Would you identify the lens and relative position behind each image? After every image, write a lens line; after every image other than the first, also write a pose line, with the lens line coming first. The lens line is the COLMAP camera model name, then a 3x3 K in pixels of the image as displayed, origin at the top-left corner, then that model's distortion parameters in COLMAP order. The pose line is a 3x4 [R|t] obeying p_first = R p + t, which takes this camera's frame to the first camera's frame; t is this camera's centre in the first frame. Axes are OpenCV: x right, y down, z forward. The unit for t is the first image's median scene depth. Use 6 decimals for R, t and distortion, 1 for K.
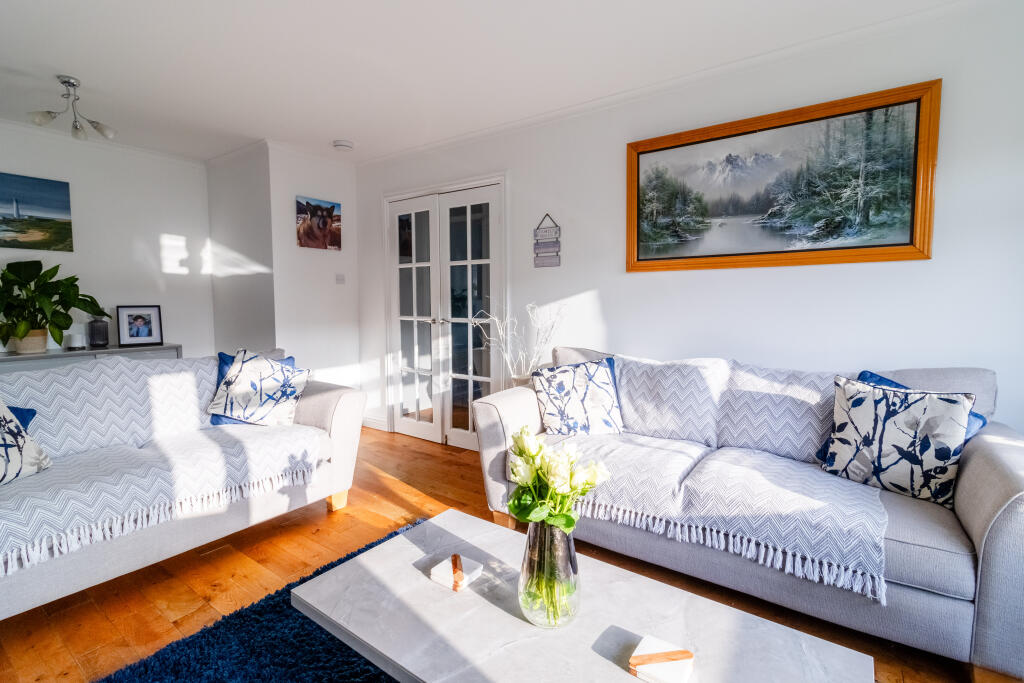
lens RADIAL K [[482.5, 0, 484.3], [0, 482.5, 337.4], [0, 0, 1]] dist [0.003195, 0.001490]
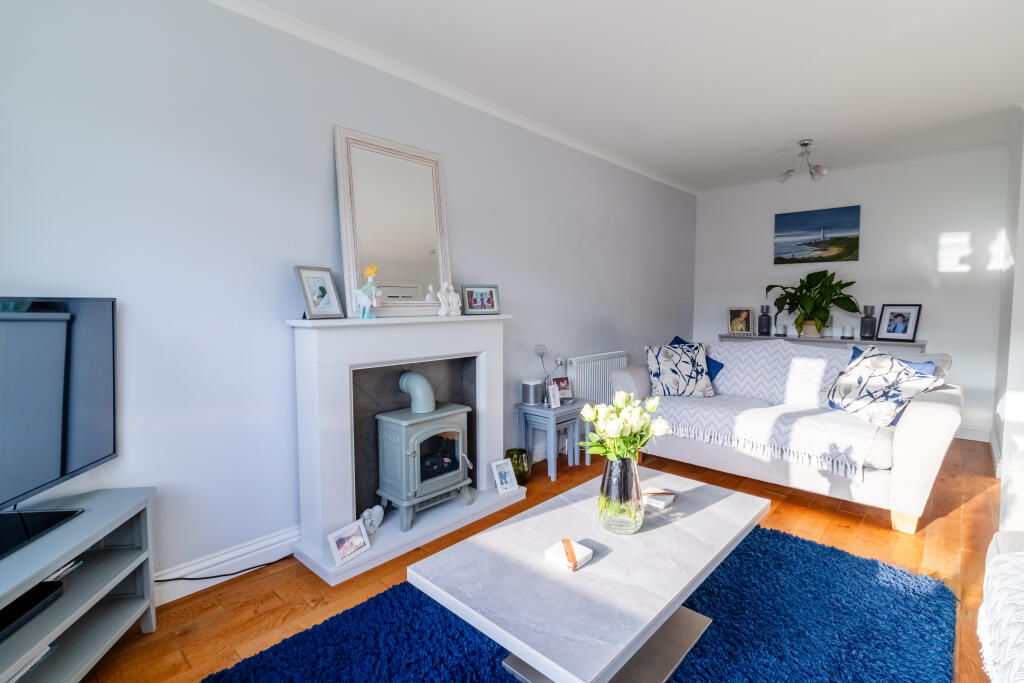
lens RADIAL K [[482.5, 0, 510.7], [0, 482.5, 337.5], [0, 0, 1]] dist [0.003195, 0.001490]
pose [[-0.111070, 0.078436, -0.990712, 0.519889], [-0.077459, 0.993165, 0.087315, -0.020846], [0.990789, 0.086438, -0.104236, 0.275646]]
